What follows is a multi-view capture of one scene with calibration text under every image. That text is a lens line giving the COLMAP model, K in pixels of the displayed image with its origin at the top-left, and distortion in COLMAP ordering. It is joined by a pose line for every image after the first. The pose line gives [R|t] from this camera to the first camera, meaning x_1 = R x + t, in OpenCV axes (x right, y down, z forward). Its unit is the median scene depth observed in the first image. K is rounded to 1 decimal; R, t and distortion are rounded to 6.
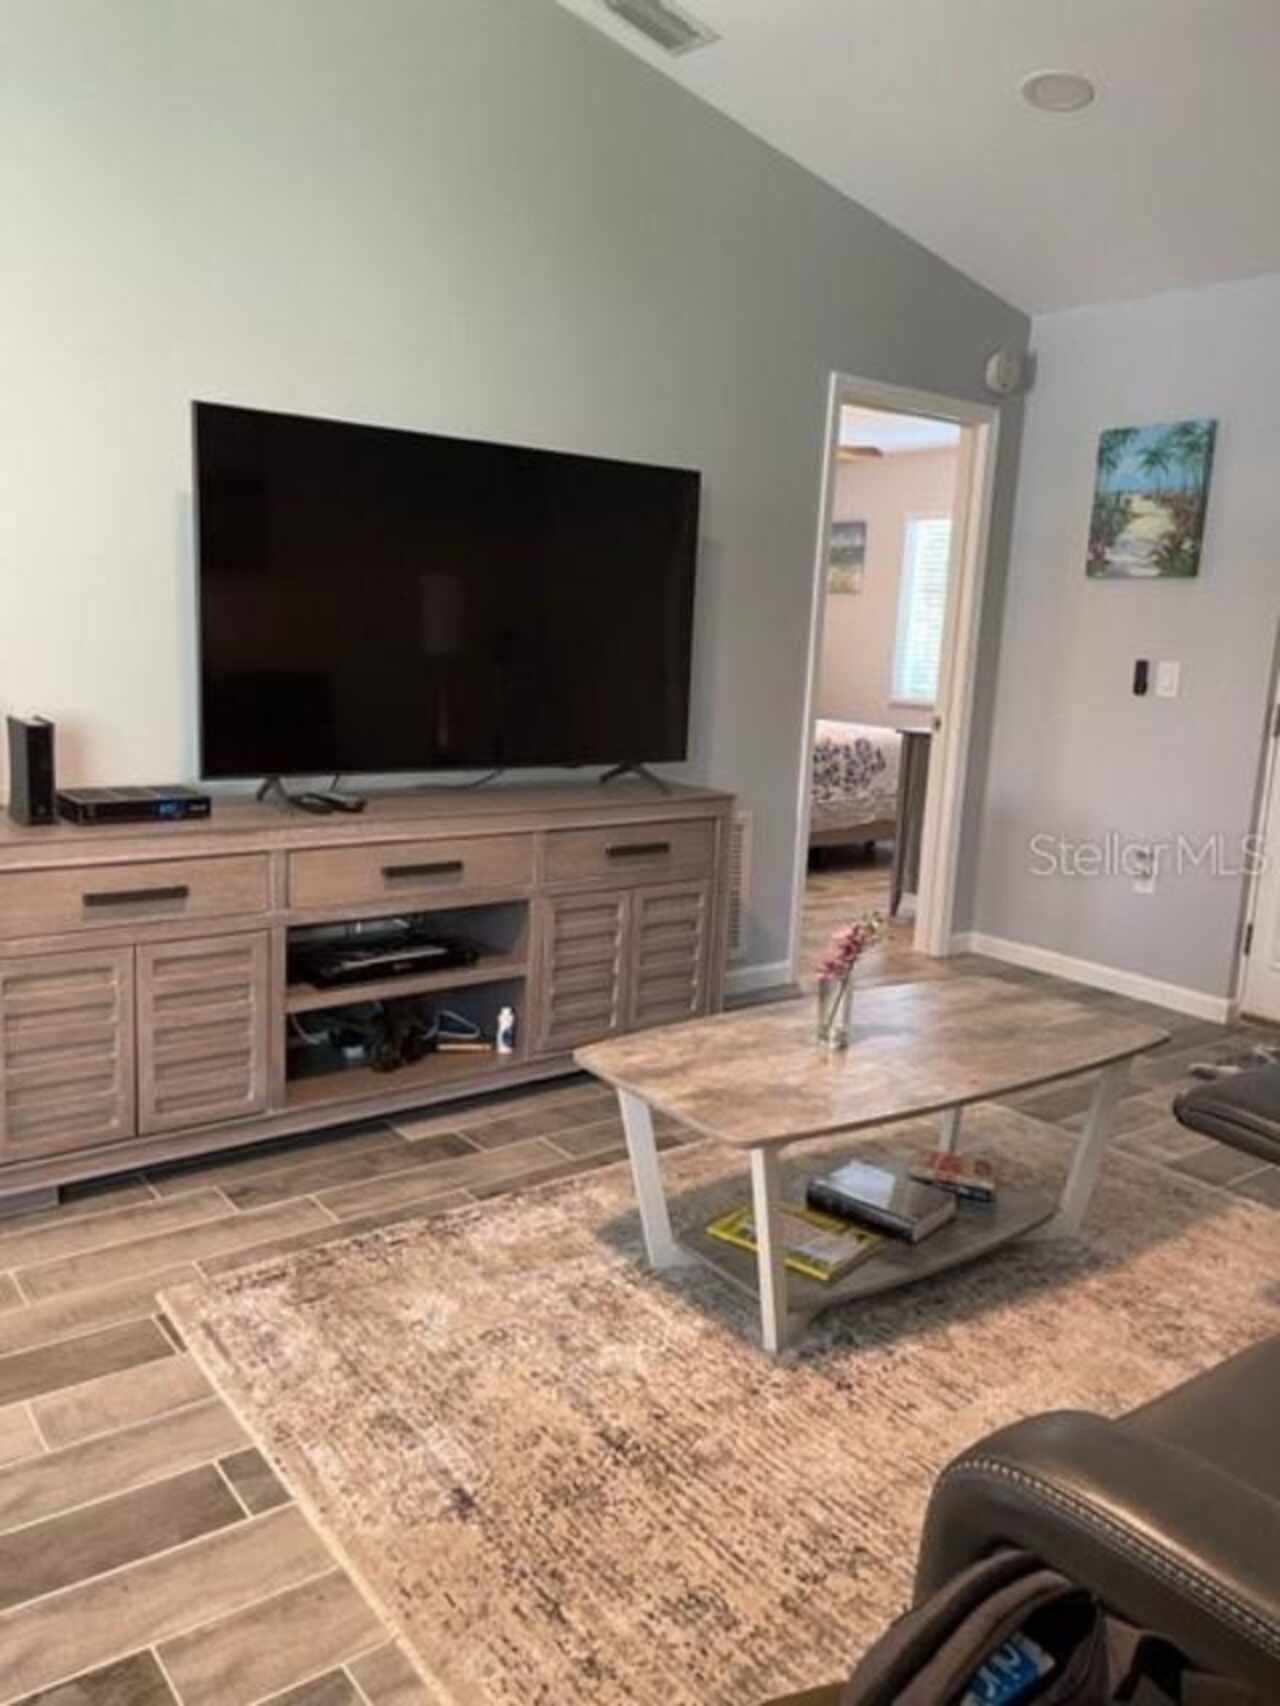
lens RADIAL K [[1301.0, 0, 635.7], [0, 1301.0, 849.1], [0, 0, 1]] dist [0.038960, -0.000137]
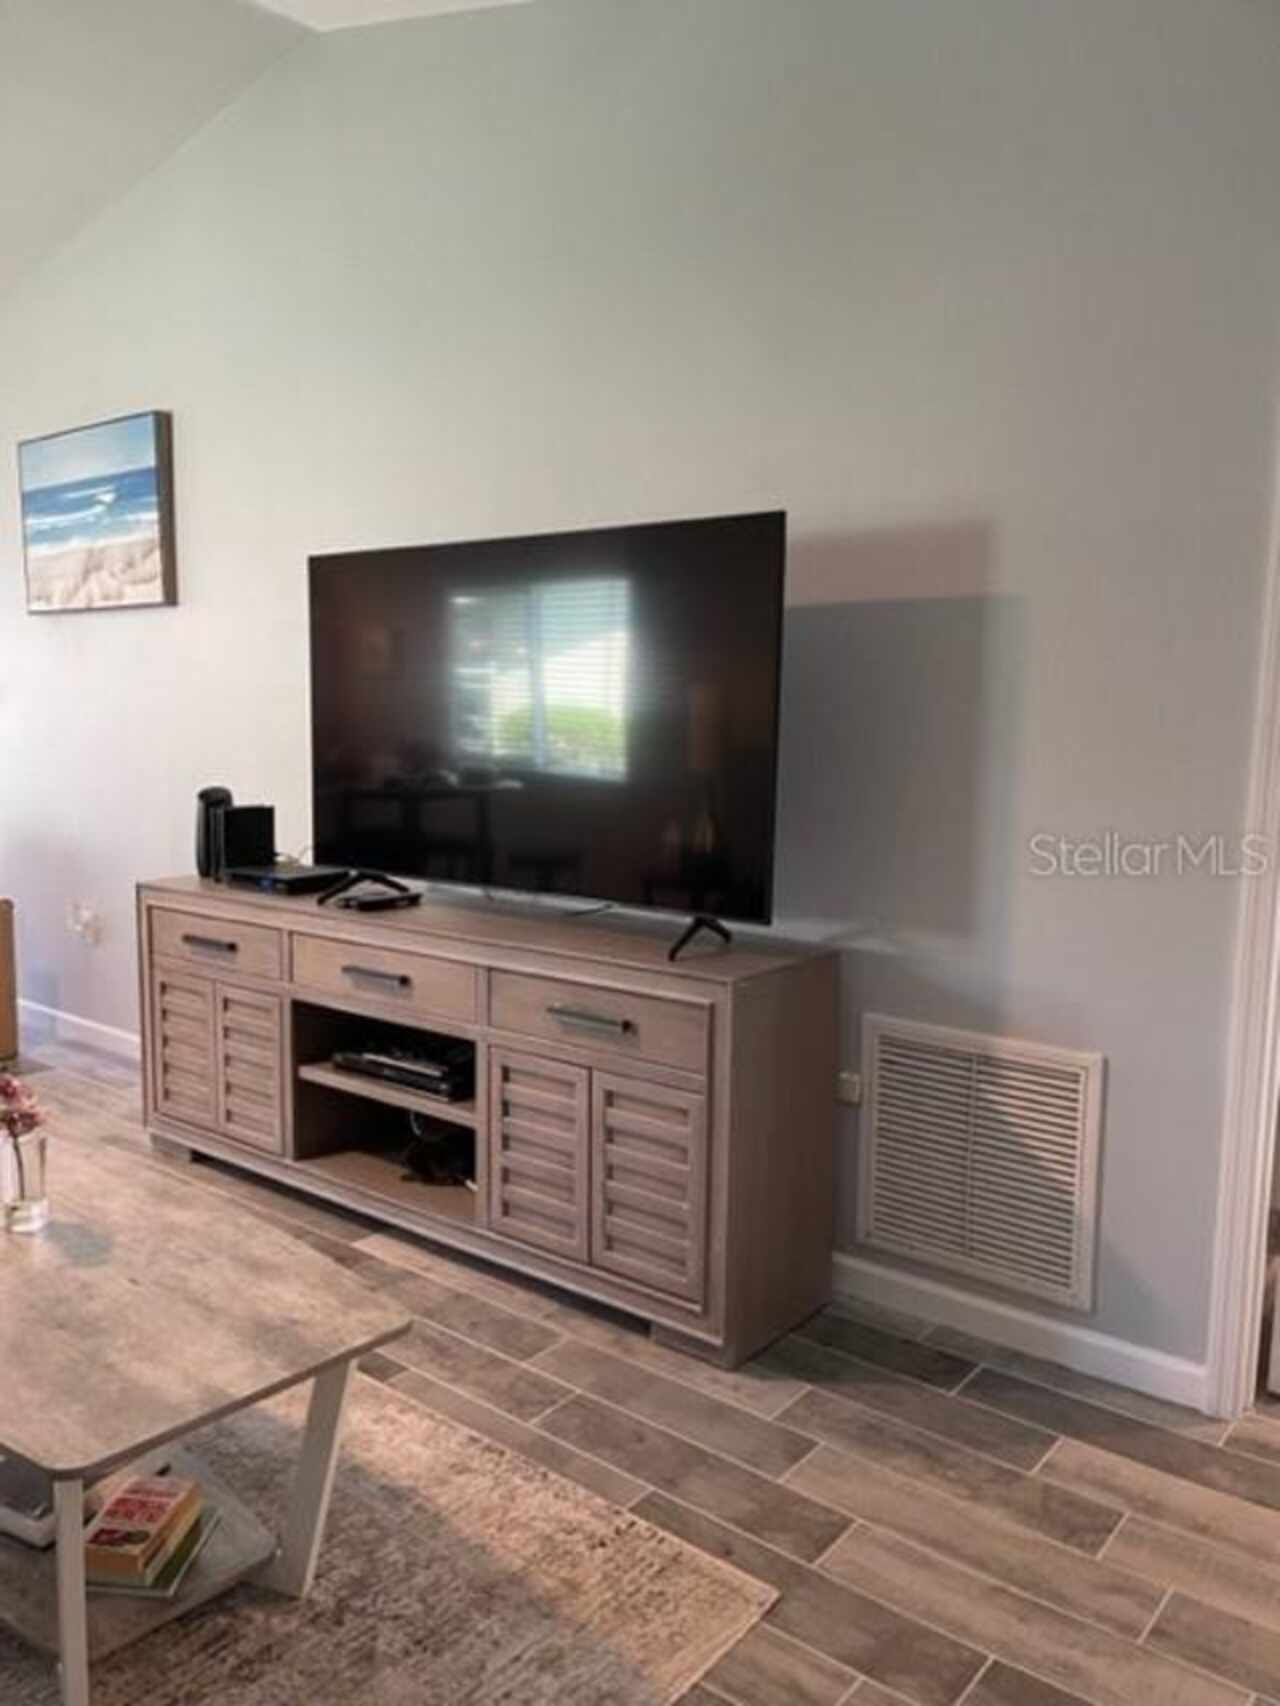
lens RADIAL K [[1301.0, 0, 635.1], [0, 1301.0, 856.9], [0, 0, 1]] dist [0.038960, -0.000137]
pose [[0.238807, 0.065293, -0.968869, 0.838573], [-0.172899, 0.984653, 0.023741, -0.131565], [0.955551, 0.161848, 0.246431, 0.927253]]
